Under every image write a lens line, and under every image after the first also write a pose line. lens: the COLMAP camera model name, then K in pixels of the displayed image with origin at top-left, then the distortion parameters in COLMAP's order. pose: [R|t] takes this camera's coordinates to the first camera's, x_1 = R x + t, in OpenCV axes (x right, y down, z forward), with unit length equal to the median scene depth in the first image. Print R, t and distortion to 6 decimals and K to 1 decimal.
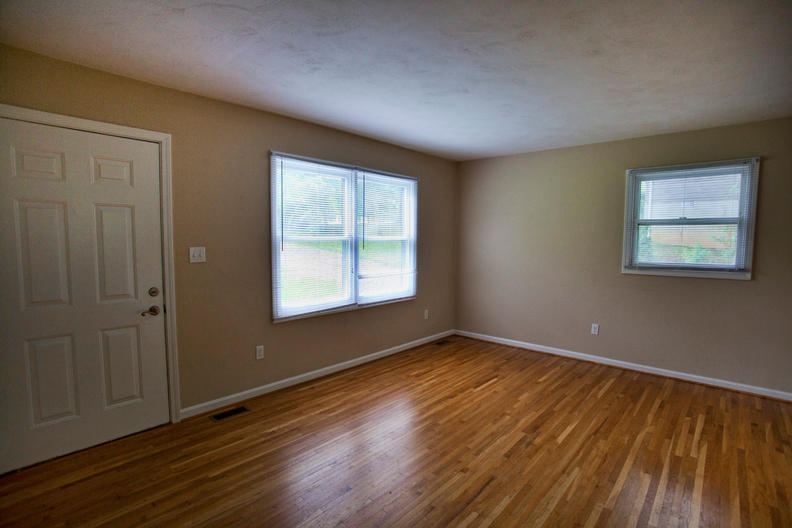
lens RADIAL K [[384.2, 0, 395.1], [0, 384.2, 267.5], [0, 0, 1]] dist [-0.061510, 0.022406]
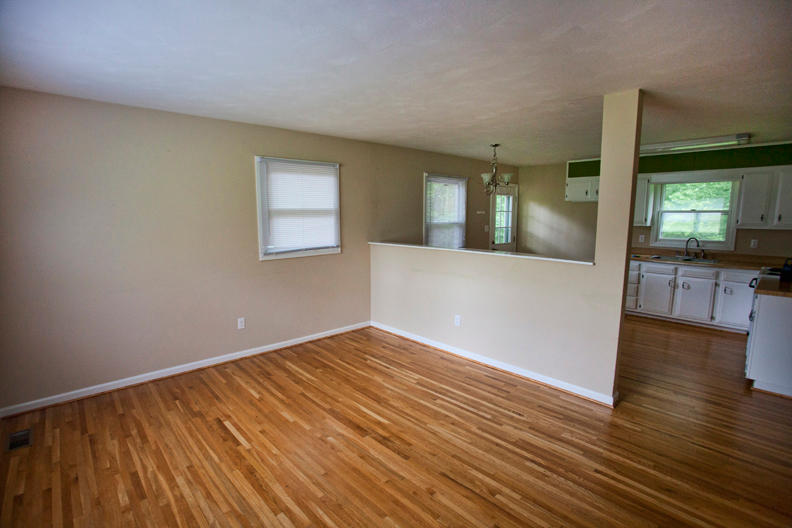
lens RADIAL K [[384.2, 0, 396.8], [0, 384.2, 270.9], [0, 0, 1]] dist [-0.061510, 0.022406]
pose [[0.084806, -0.160883, 0.983323, -0.457333], [0.076558, 0.985013, 0.154556, -0.108675], [-0.993452, 0.062173, 0.095852, 0.667739]]
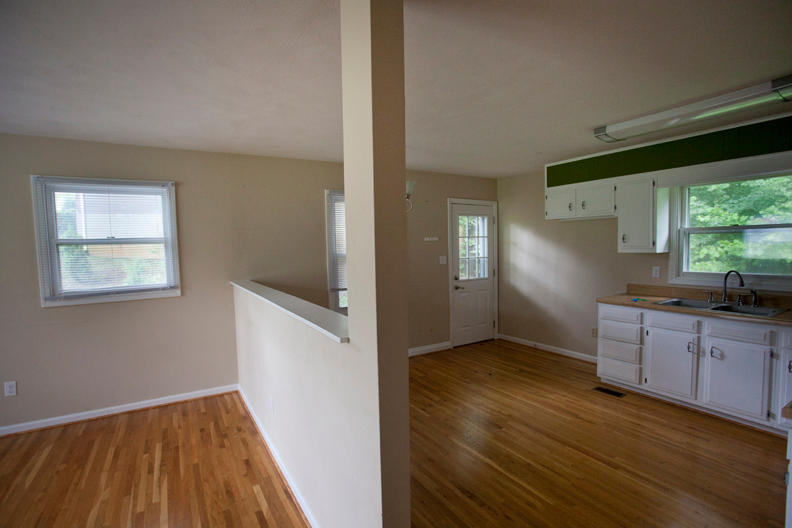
lens RADIAL K [[384.2, 0, 397.3], [0, 384.2, 269.9], [0, 0, 1]] dist [-0.061510, 0.022406]
pose [[0.283515, -0.082389, 0.955422, 0.103907], [0.097387, 0.993625, 0.056785, -0.042579], [-0.954010, 0.076946, 0.289731, 0.081578]]
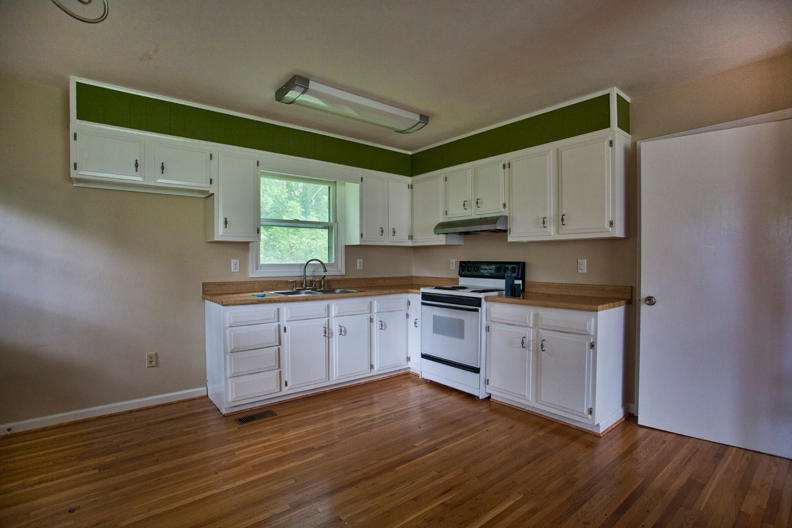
lens RADIAL K [[384.2, 0, 397.3], [0, 384.2, 269.4], [0, 0, 1]] dist [-0.061510, 0.022406]
pose [[-0.988709, -0.015568, 0.149039, 0.880064], [-0.000388, 0.994851, 0.101343, 0.015561], [-0.149849, 0.100141, -0.983624, 0.611943]]
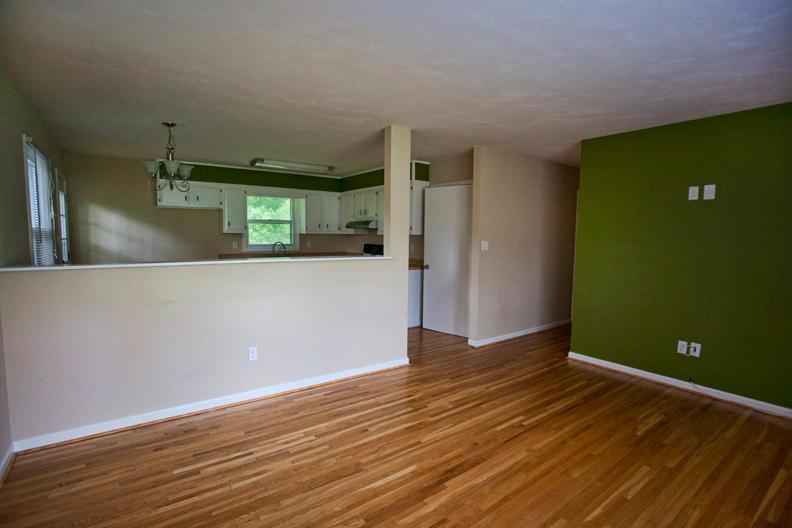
lens RADIAL K [[384.2, 0, 395.7], [0, 384.2, 274.8], [0, 0, 1]] dist [-0.061510, 0.022406]
pose [[-0.978777, -0.048870, 0.199014, 0.254950], [-0.011959, 0.983115, 0.182600, -0.109287], [-0.204578, 0.176345, -0.962835, 1.412999]]
